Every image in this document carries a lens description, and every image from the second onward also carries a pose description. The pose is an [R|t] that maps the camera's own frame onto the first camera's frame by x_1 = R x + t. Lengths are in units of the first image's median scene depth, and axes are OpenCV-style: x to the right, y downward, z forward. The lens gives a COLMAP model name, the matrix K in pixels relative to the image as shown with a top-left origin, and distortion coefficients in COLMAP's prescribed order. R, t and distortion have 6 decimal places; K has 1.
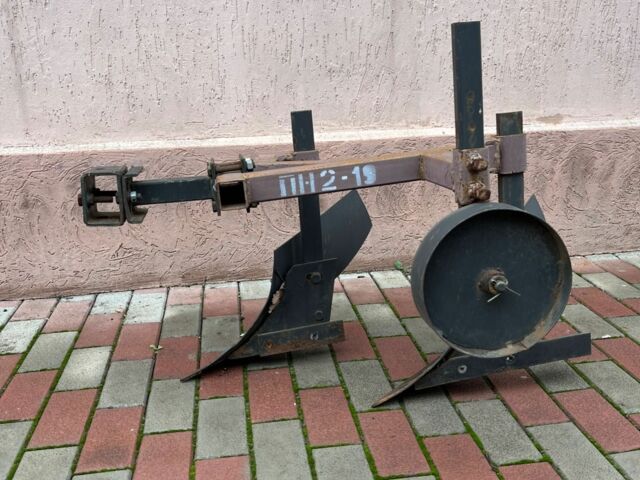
lens RADIAL K [[650.4, 0, 320.0], [0, 650.4, 240.0], [0, 0, 1]] dist [0.024320, -0.030457]
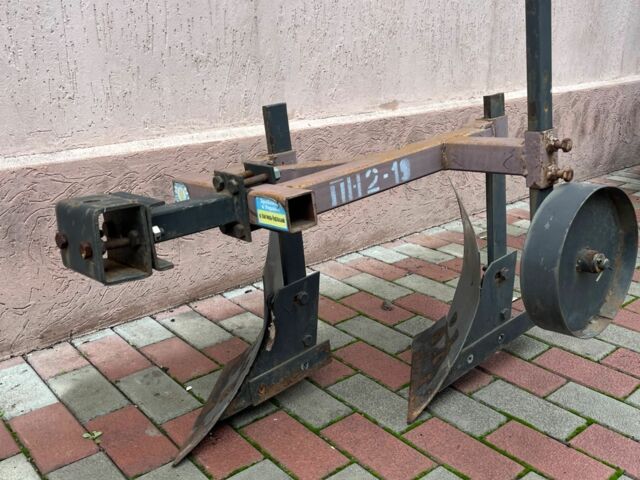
lens RADIAL K [[650.4, 0, 320.0], [0, 650.4, 240.0], [0, 0, 1]] dist [0.024320, -0.030457]
pose [[0.847287, -0.154290, 0.508232, -0.405464], [0.152573, 0.987251, 0.045353, -0.052318], [-0.508750, 0.039116, 0.860025, 0.242191]]
